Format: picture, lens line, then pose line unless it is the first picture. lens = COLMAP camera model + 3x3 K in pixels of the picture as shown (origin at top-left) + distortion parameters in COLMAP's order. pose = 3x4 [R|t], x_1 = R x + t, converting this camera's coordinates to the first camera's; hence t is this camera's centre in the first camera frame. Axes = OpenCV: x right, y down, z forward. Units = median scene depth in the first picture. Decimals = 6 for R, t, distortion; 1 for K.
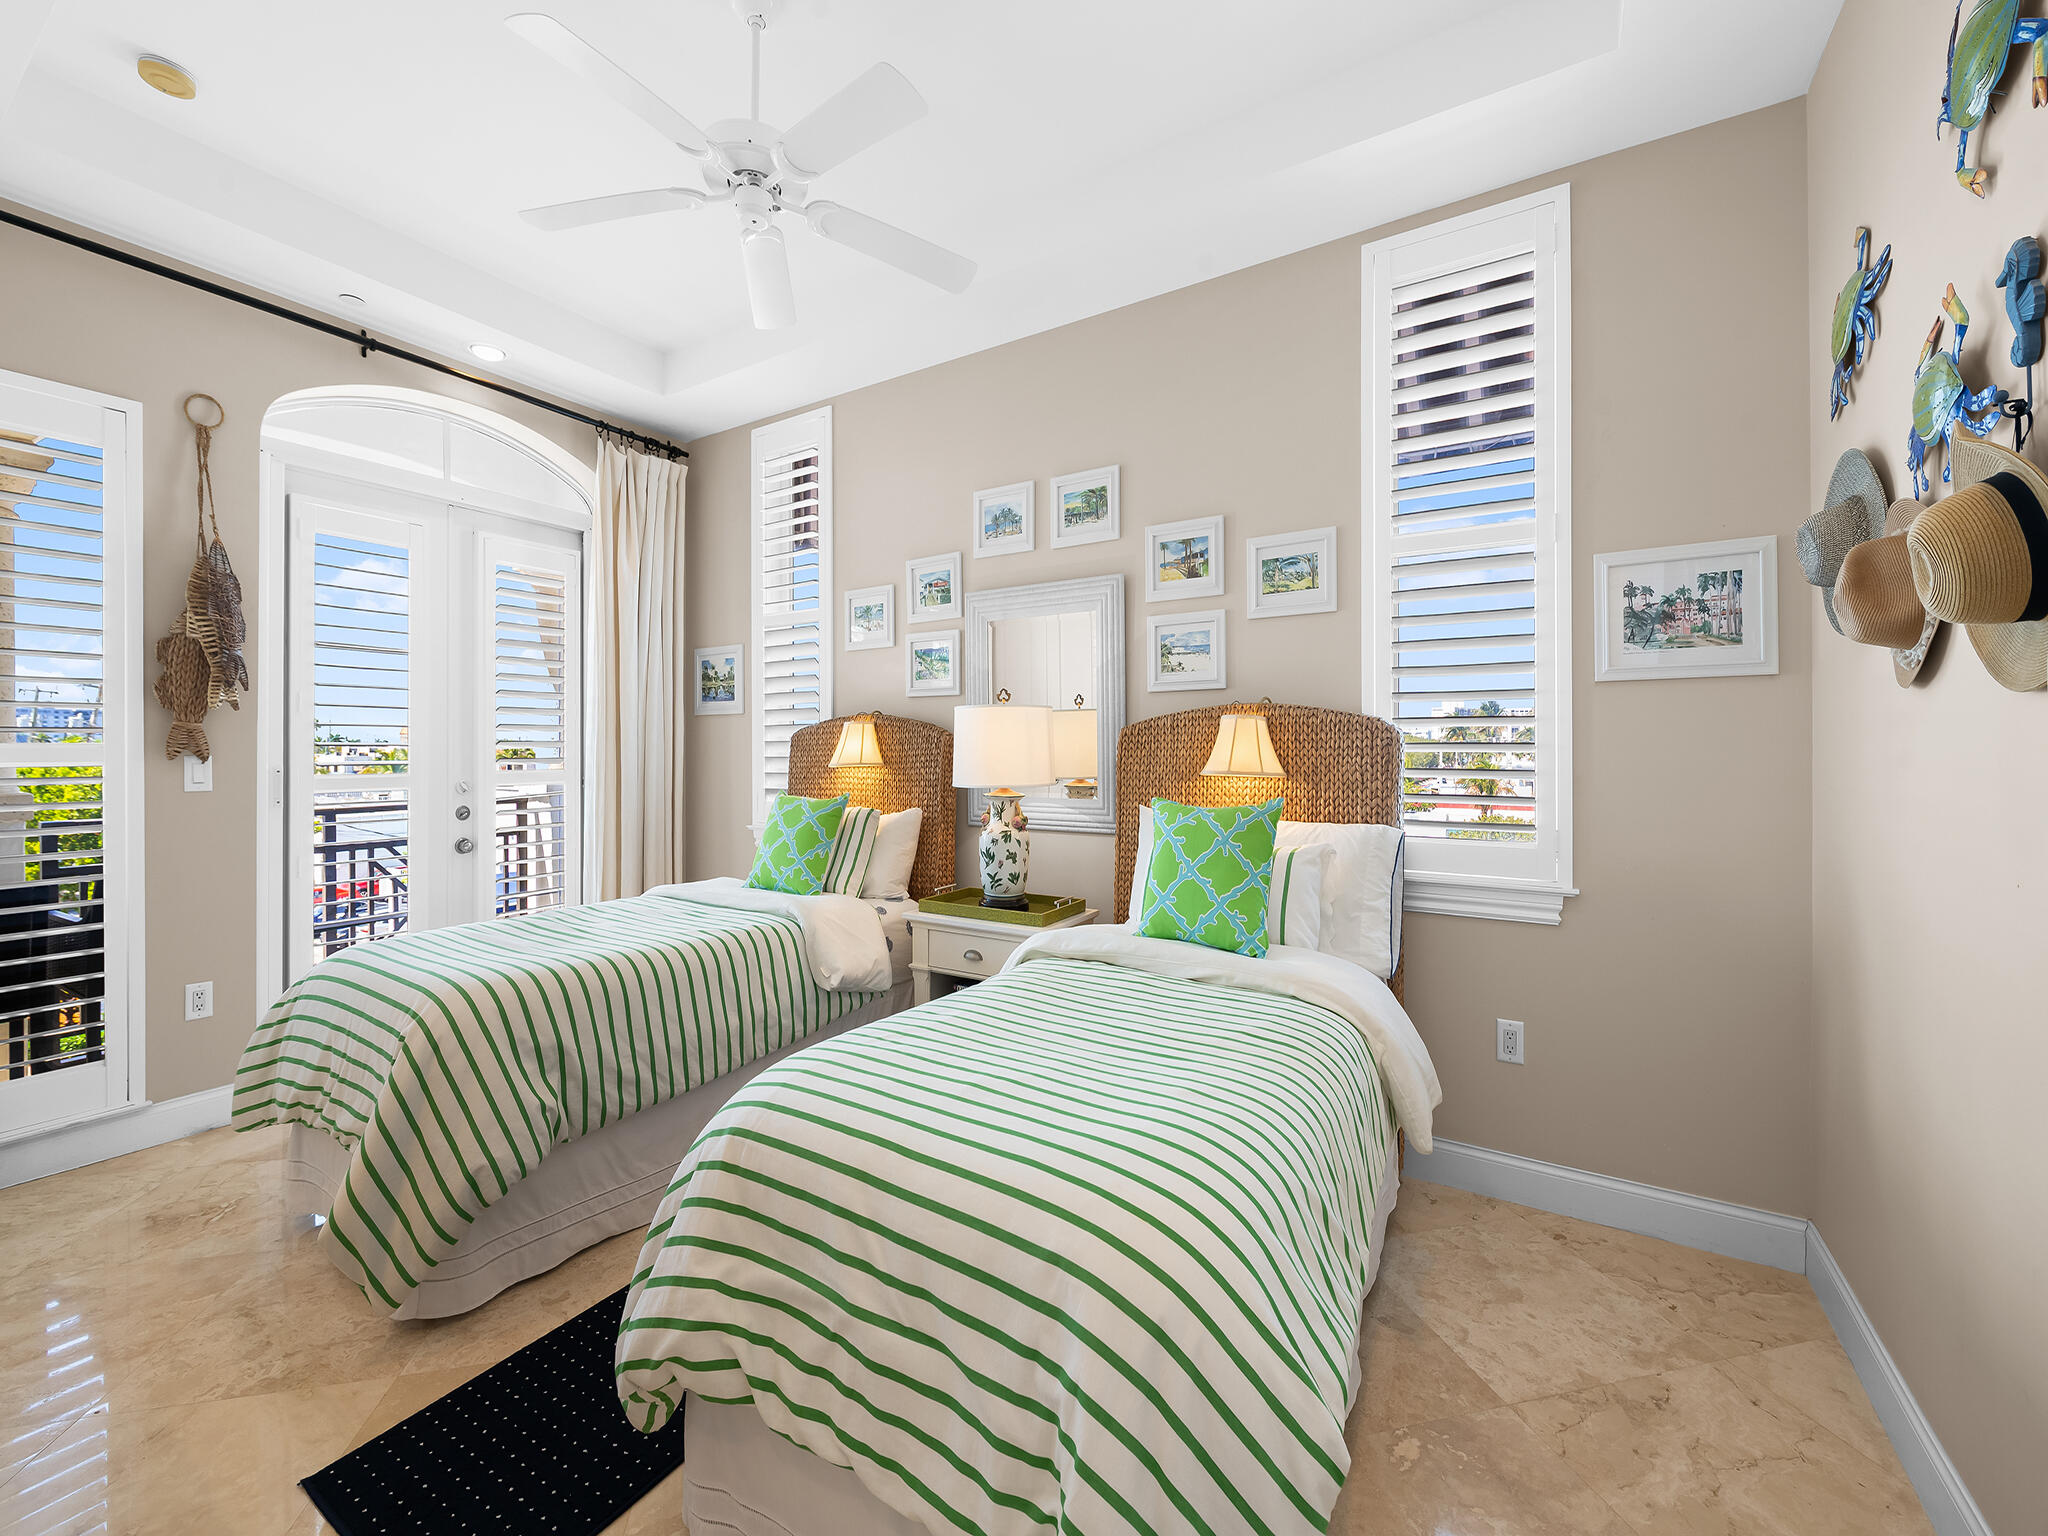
lens RADIAL K [[813.4, 0, 1025.7], [0, 813.4, 750.0], [0, 0, 1]] dist [-0.002563, -0.000186]
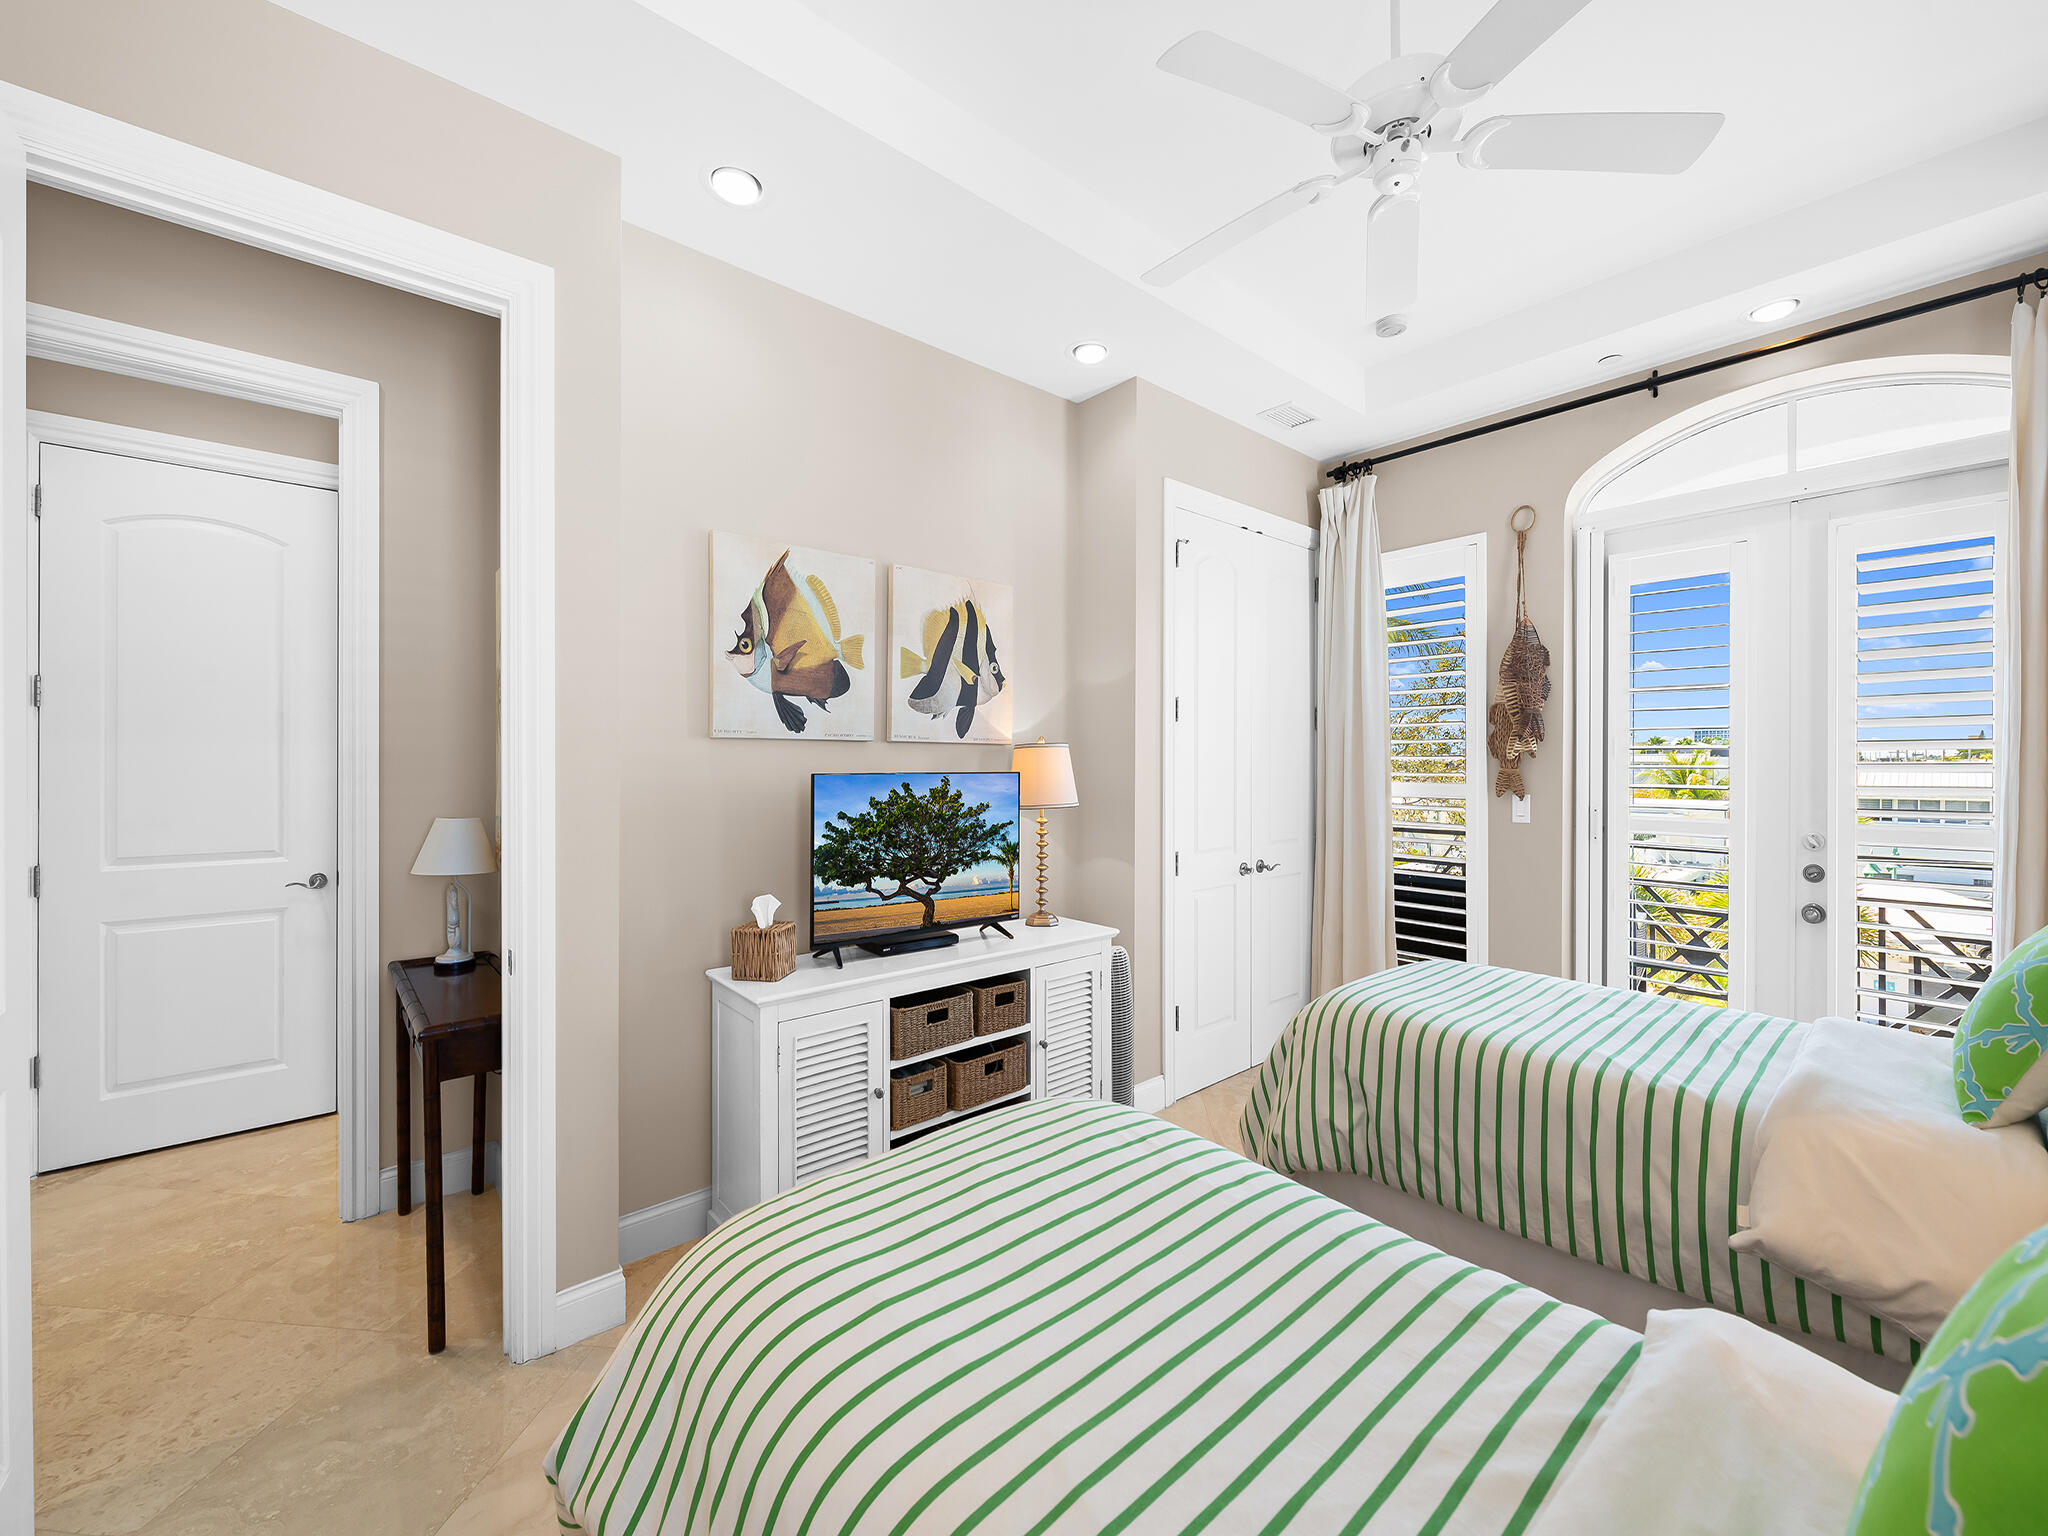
lens RADIAL K [[813.4, 0, 1026.9], [0, 813.4, 768.1], [0, 0, 1]] dist [-0.002563, -0.000186]
pose [[-0.294020, 0.005697, -0.955782, 0.411328], [-0.004540, 0.999963, 0.007357, -0.039349], [0.955789, 0.006502, -0.293983, 0.637915]]
